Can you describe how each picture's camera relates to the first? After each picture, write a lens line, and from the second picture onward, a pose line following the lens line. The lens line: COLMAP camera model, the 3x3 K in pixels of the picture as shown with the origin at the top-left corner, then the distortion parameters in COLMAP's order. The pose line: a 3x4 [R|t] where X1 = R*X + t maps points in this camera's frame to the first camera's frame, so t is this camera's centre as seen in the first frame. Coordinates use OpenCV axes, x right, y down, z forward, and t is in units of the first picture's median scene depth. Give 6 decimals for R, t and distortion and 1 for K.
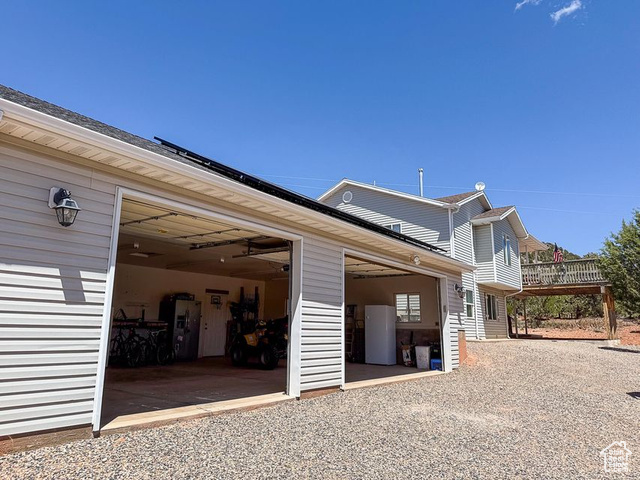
lens RADIAL K [[454.6, 0, 325.8], [0, 454.6, 240.3], [0, 0, 1]] dist [0.130673, -0.210923]
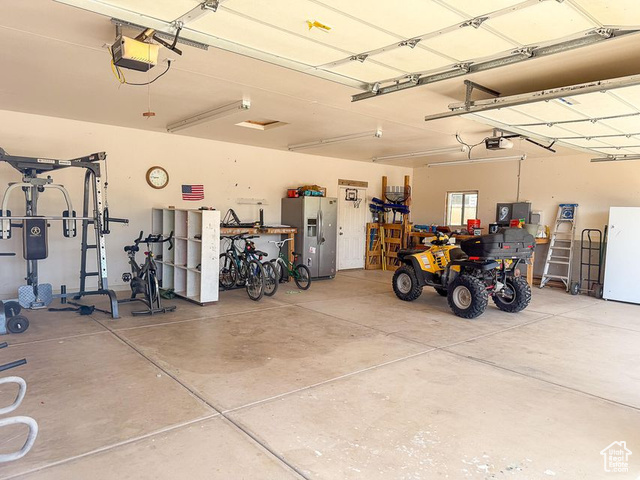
lens RADIAL K [[454.6, 0, 325.8], [0, 454.6, 240.3], [0, 0, 1]] dist [0.130673, -0.210923]
pose [[0.978457, 0.025640, -0.204851, -0.152976], [0.024657, 0.970641, 0.239265, 0.032279], [0.204972, -0.239162, 0.949099, 0.348021]]
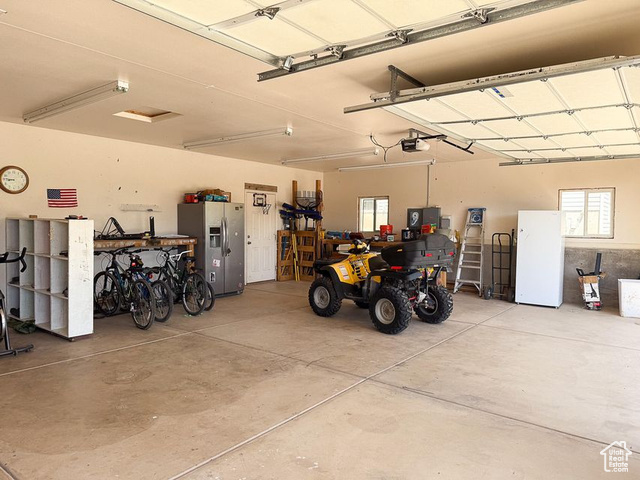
lens RADIAL K [[454.6, 0, 325.8], [0, 454.6, 240.3], [0, 0, 1]] dist [0.130673, -0.210923]
pose [[0.999981, -0.000395, -0.006135, -0.164612], [0.001788, 0.973474, 0.228789, 0.043224], [0.005882, -0.228796, 0.973457, 0.411310]]
